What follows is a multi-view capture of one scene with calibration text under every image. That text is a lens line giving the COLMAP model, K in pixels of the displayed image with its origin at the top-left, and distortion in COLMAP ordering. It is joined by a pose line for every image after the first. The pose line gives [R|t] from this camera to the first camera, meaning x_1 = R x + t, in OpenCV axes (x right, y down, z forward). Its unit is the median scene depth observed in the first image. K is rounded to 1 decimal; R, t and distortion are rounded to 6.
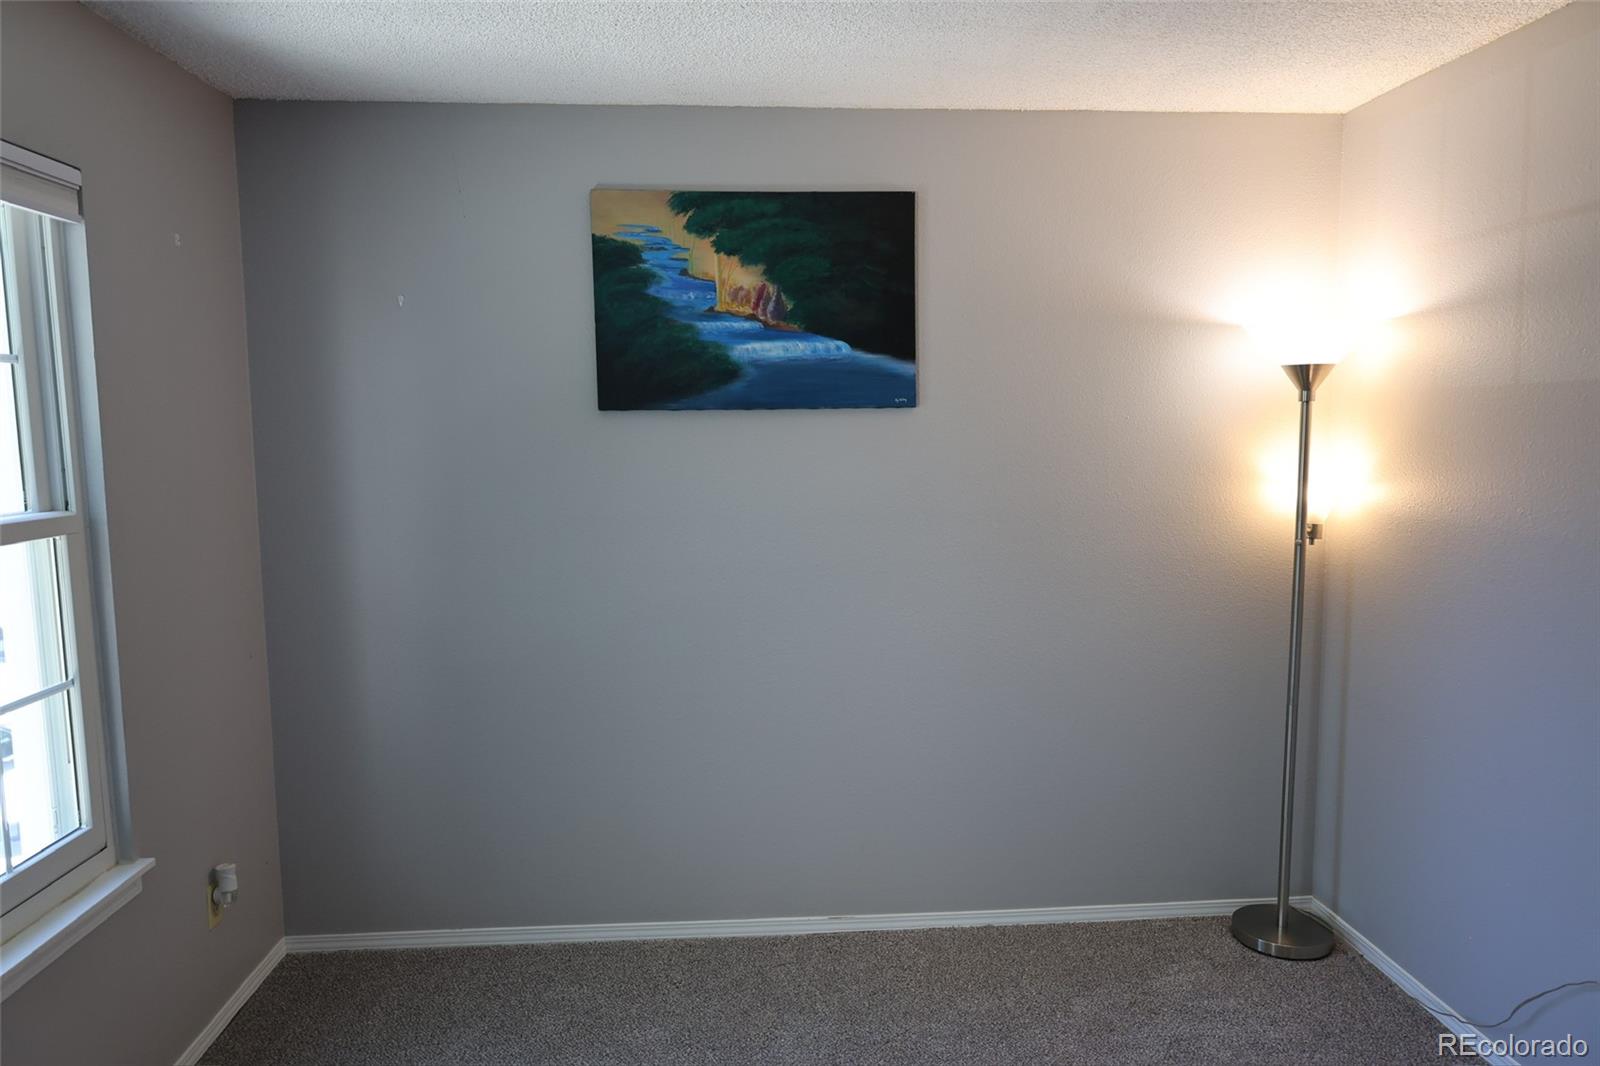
lens RADIAL K [[1081.6, 0, 799.1], [0, 1081.6, 543.0], [0, 0, 1]] dist [-0.014721, 0.004579]
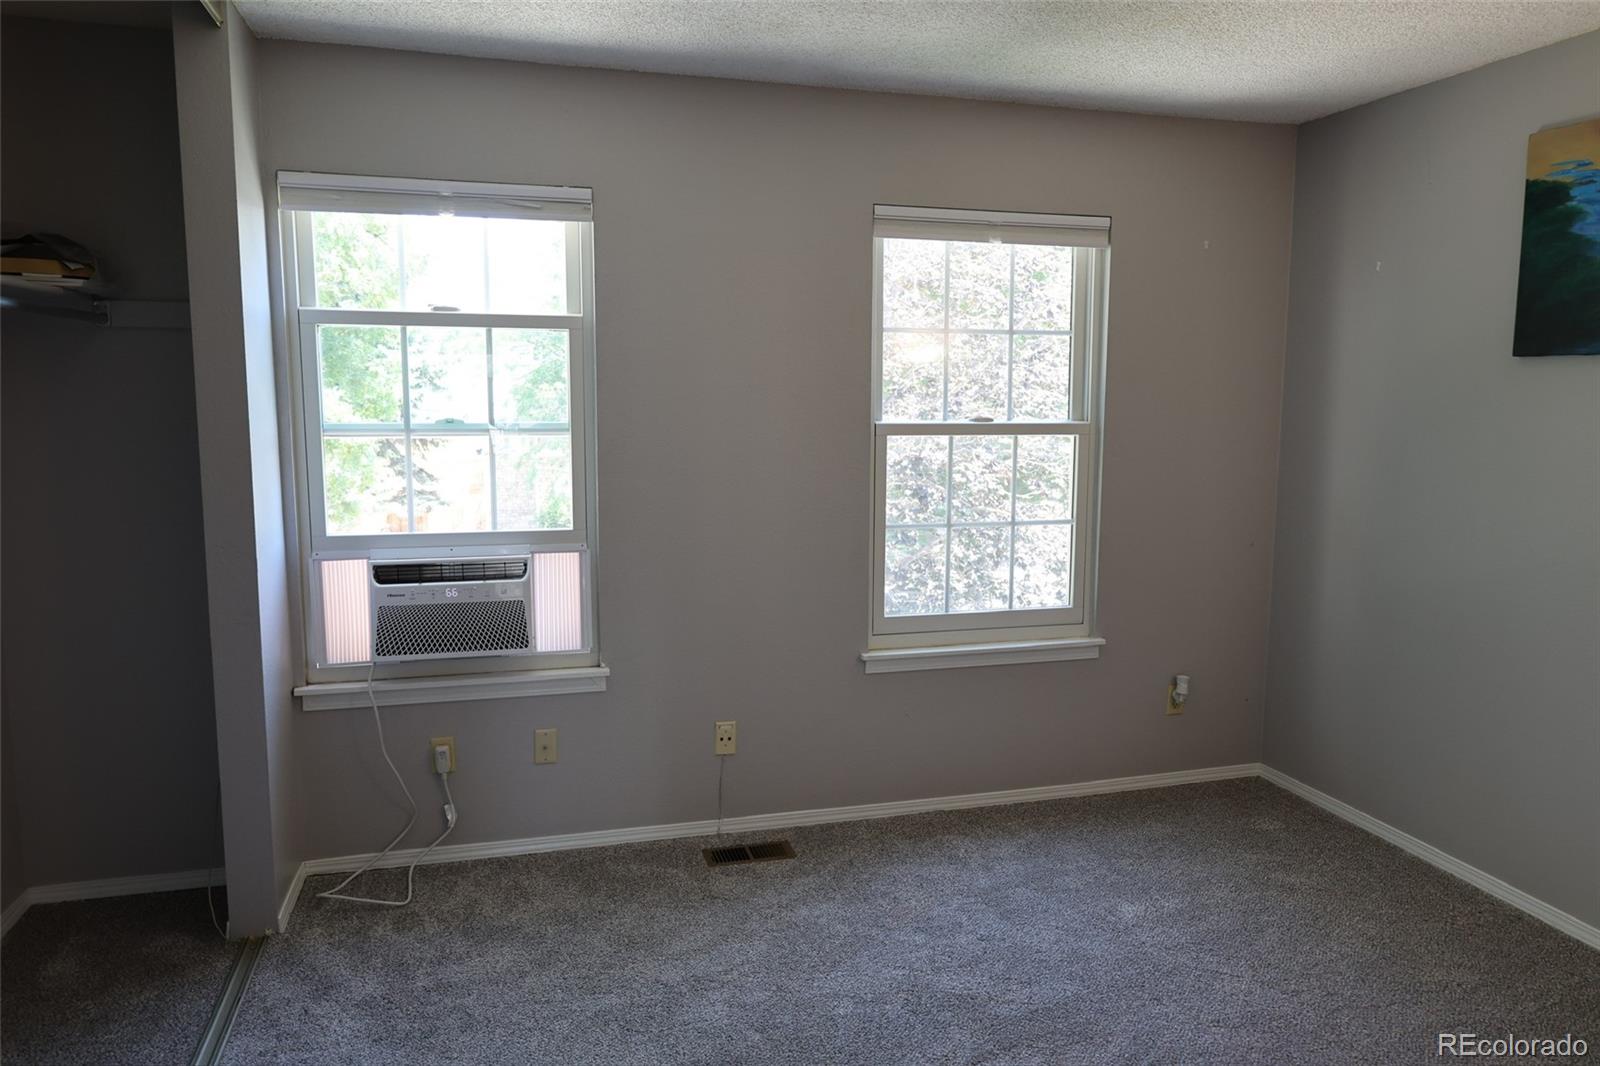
lens RADIAL K [[1081.6, 0, 797.1], [0, 1081.6, 522.7], [0, 0, 1]] dist [-0.014721, 0.004579]
pose [[0.198565, 0.132677, -0.971066, 0.680720], [-0.109113, 0.987628, 0.112628, -0.009887], [0.973995, 0.083592, 0.210585, 0.156966]]
